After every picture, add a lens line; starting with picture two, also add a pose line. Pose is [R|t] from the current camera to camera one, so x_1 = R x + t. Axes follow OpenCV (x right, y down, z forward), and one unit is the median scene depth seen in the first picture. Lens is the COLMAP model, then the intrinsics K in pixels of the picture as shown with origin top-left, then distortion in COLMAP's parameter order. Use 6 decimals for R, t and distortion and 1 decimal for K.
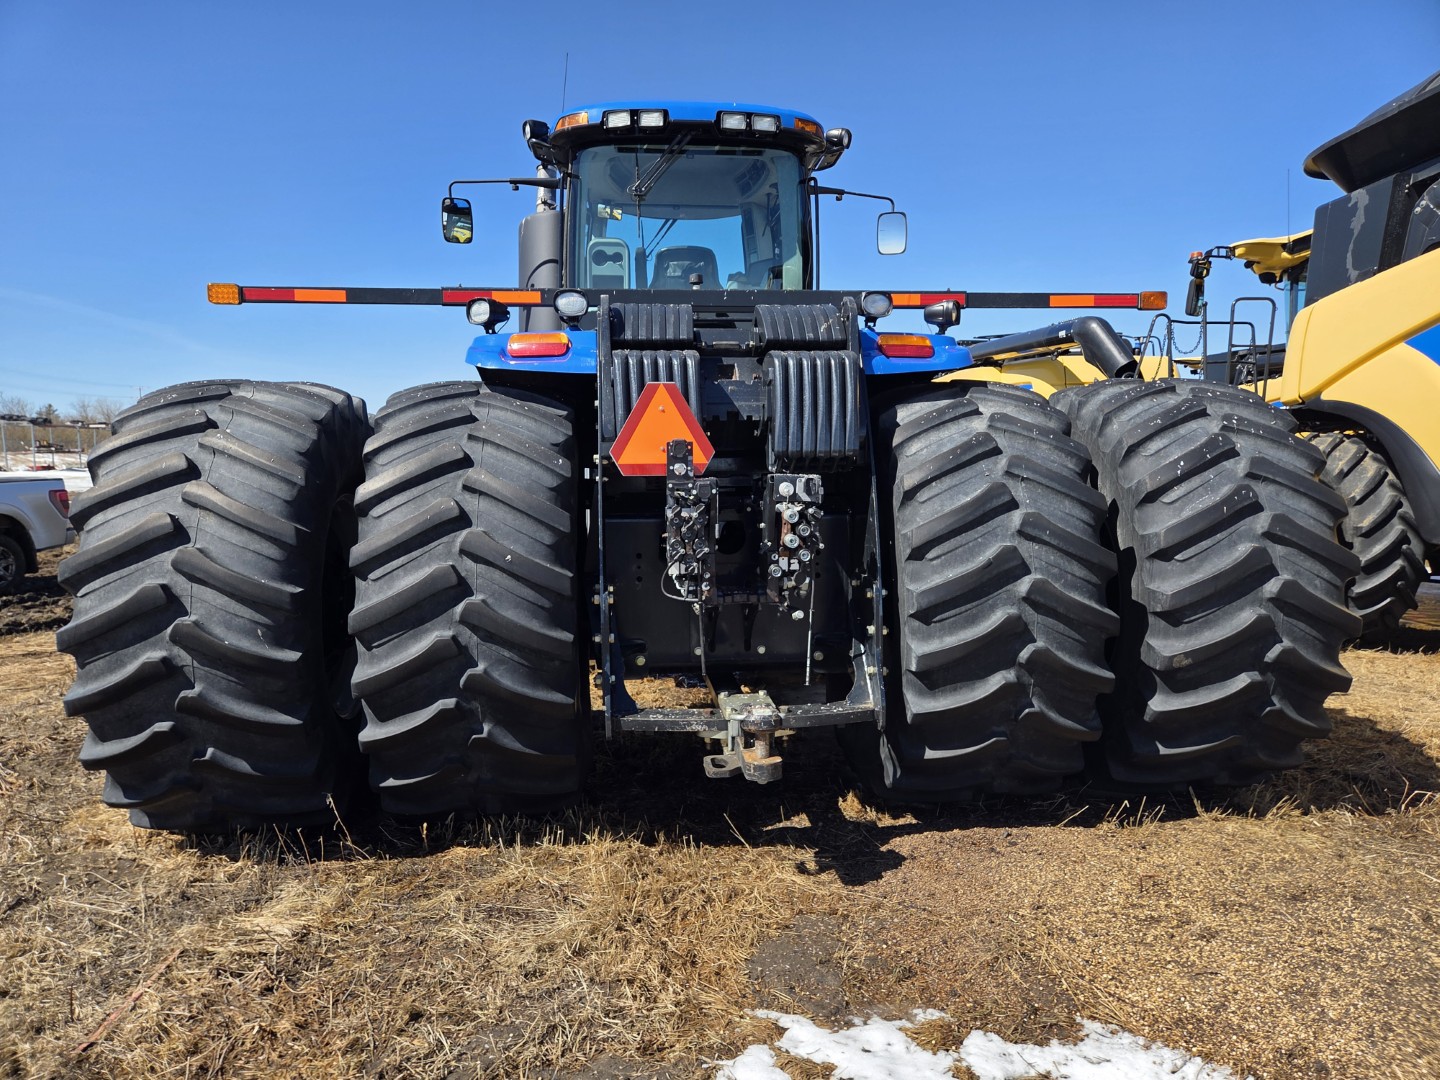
lens RADIAL K [[984.8, 0, 720.0], [0, 984.8, 540.0], [0, 0, 1]] dist [0.082451, -0.079724]
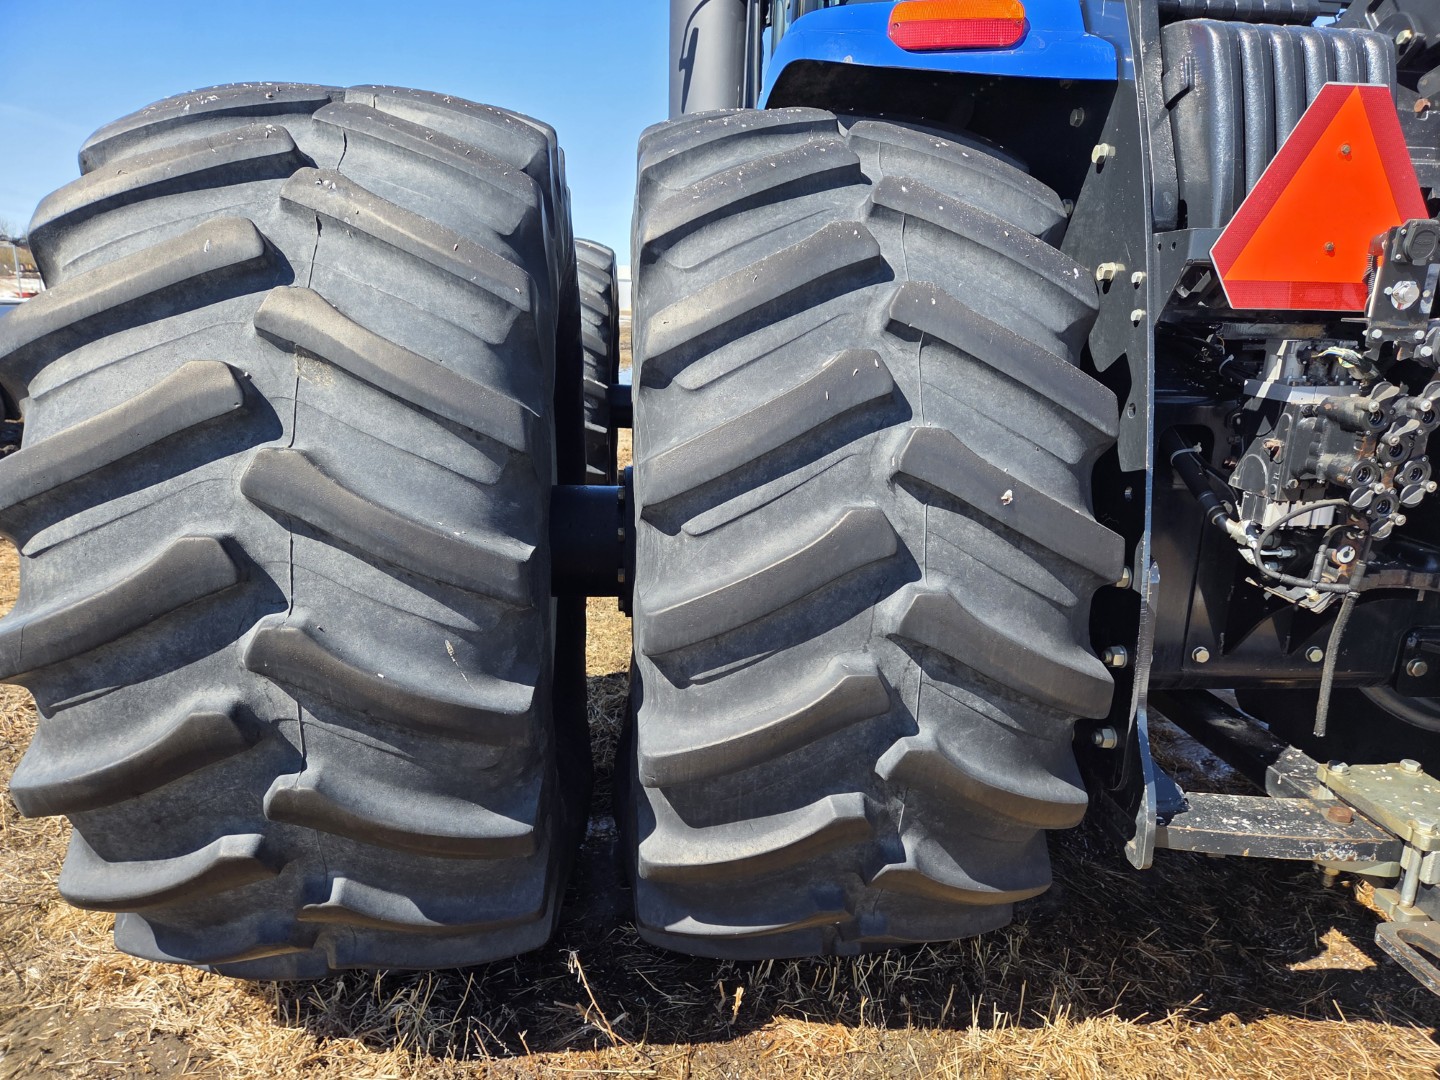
lens RADIAL K [[950.6, 0, 716.7], [0, 950.6, 548.8], [0, 0, 1]] dist [0.079866, -0.075684]
pose [[0.999405, 0.032191, 0.012356, -0.345254], [-0.033732, 0.987045, 0.156854, -0.020326], [-0.007147, -0.157178, 0.987544, 0.582684]]
